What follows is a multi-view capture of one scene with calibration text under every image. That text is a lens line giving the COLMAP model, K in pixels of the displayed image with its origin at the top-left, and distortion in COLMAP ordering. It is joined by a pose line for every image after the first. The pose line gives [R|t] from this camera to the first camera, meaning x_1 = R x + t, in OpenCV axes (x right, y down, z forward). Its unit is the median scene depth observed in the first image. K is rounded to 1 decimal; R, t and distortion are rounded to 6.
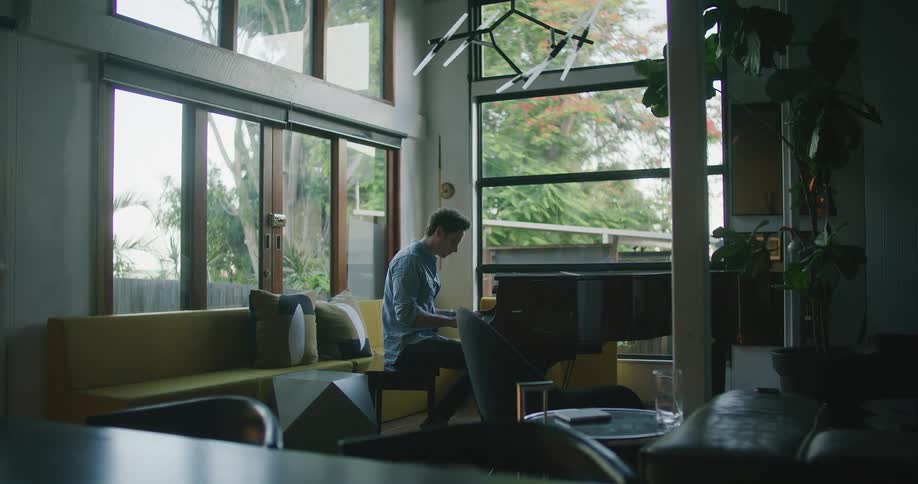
lens RADIAL K [[897.4, 0, 460.9], [0, 897.4, 243.9], [0, 0, 1]] dist [-0.089678, 0.000000]
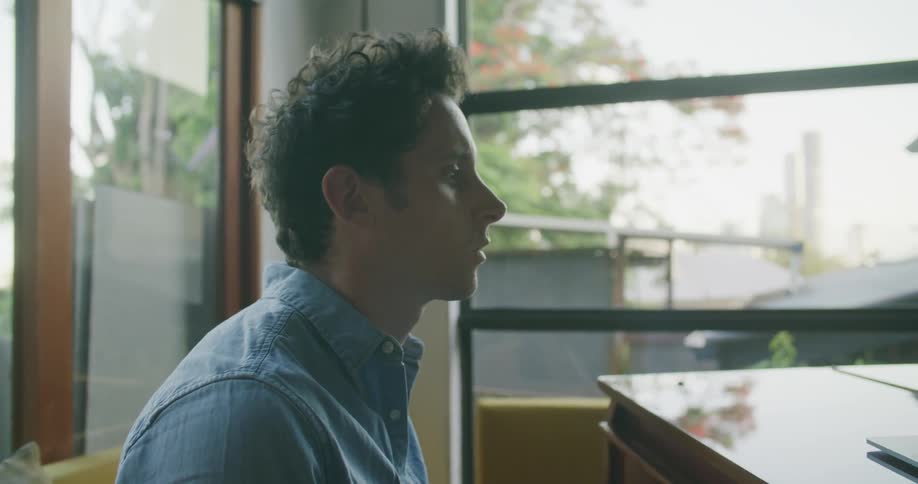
lens RADIAL K [[897.4, 0, 454.1], [0, 897.4, 241.5], [0, 0, 1]] dist [-0.089678, 0.000000]
pose [[0.995258, 0.004939, 0.097150, -0.030485], [-0.005297, 0.999980, 0.003426, -0.011623], [-0.097131, -0.003924, 0.995264, 0.781385]]
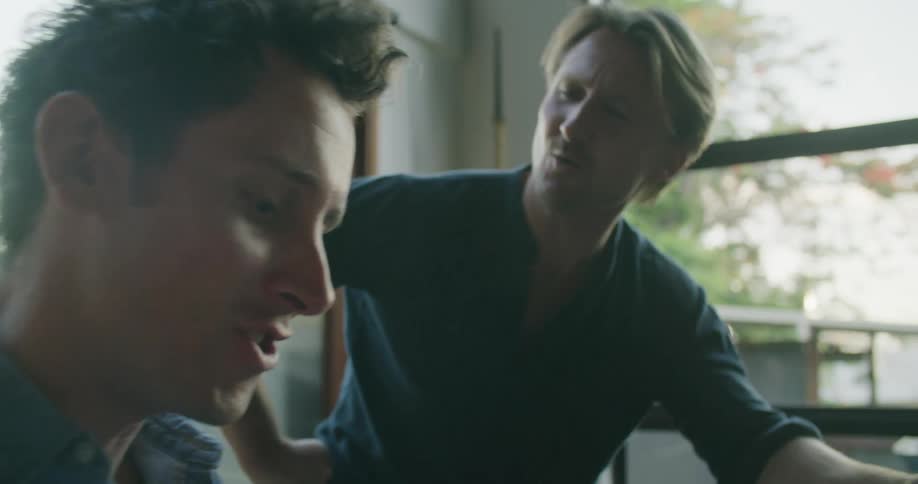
lens RADIAL K [[897.4, 0, 476.9], [0, 897.4, 258.1], [0, 0, 1]] dist [-0.089678, 0.000000]
pose [[0.996270, -0.002541, -0.086252, -0.005044], [-0.005083, 0.996102, -0.088058, -0.003435], [0.086140, 0.088168, 0.992374, 0.847479]]
